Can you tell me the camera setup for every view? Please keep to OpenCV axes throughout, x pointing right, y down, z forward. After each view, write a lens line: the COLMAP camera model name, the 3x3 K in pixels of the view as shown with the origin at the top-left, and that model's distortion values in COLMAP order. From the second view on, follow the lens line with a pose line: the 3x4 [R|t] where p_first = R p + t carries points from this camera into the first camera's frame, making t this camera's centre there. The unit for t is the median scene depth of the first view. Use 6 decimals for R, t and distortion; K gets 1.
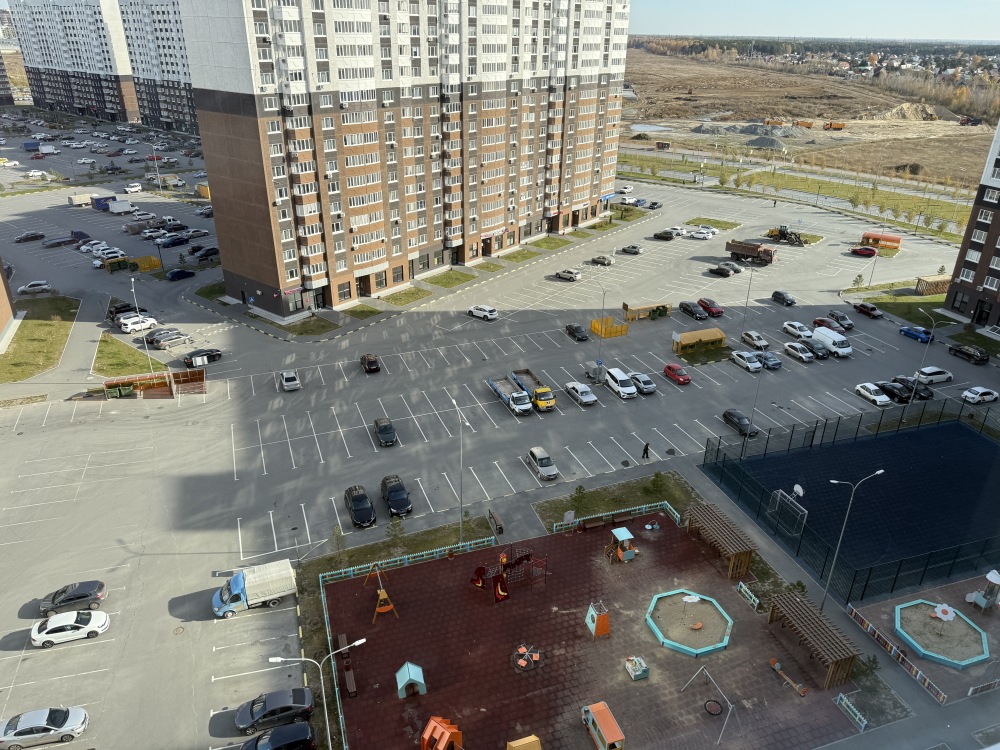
lens RADIAL K [[698.1, 0, 502.4], [0, 698.1, 376.8], [0, 0, 1]] dist [0.068511, -0.092024]
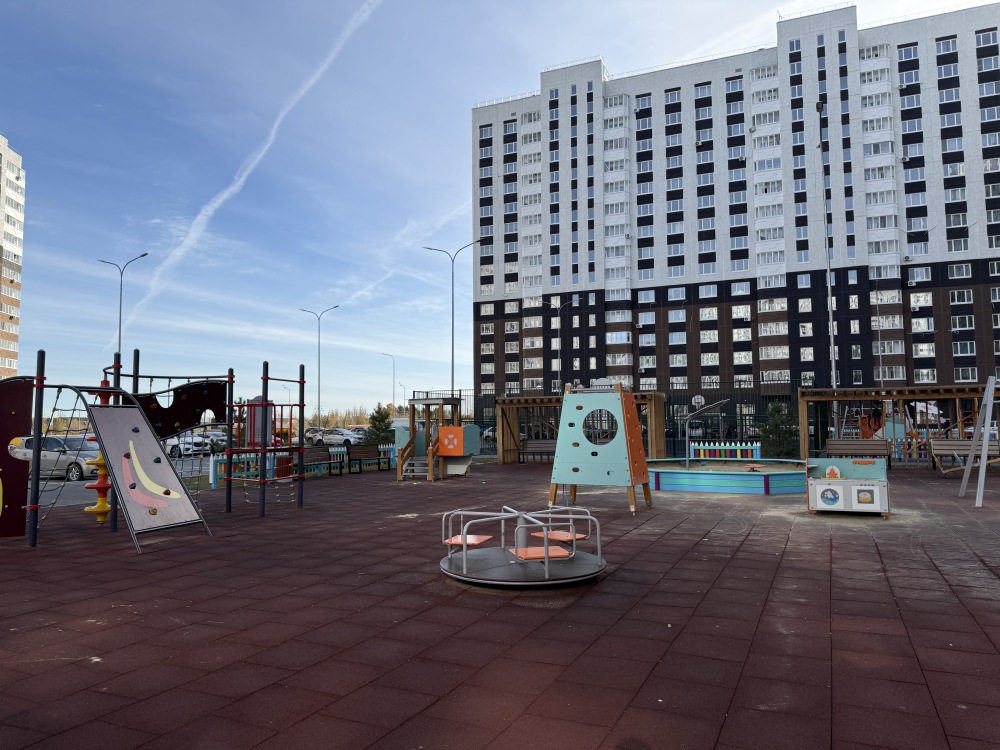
lens RADIAL K [[698.1, 0, 502.4], [0, 698.1, 376.8], [0, 0, 1]] dist [0.068511, -0.092024]
pose [[0.689907, 0.031046, 0.723232, -0.029714], [0.327760, 0.877410, -0.350322, 0.189978], [-0.645447, 0.478736, 0.595156, 0.405635]]
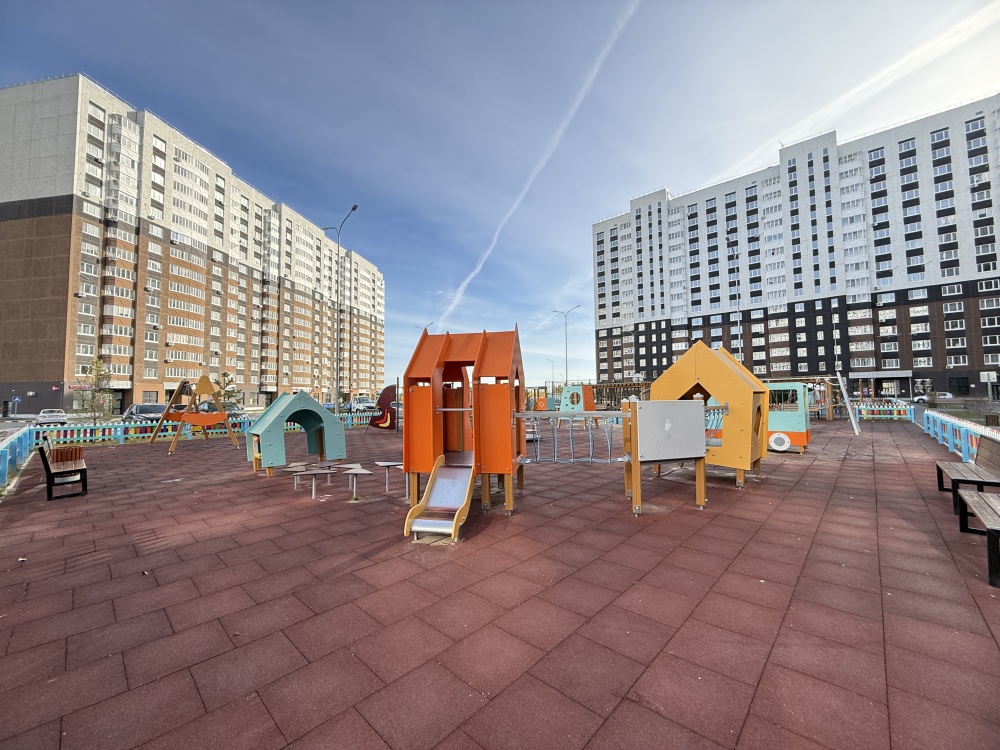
lens RADIAL K [[397.2, 0, 499.0], [0, 397.2, 374.9], [0, 0, 1]] dist [-0.000425, 0.000355]
pose [[0.879851, 0.004221, 0.475231, -0.055218], [0.225426, 0.876604, -0.425144, 0.222336], [-0.418384, 0.481193, 0.770330, 0.336264]]
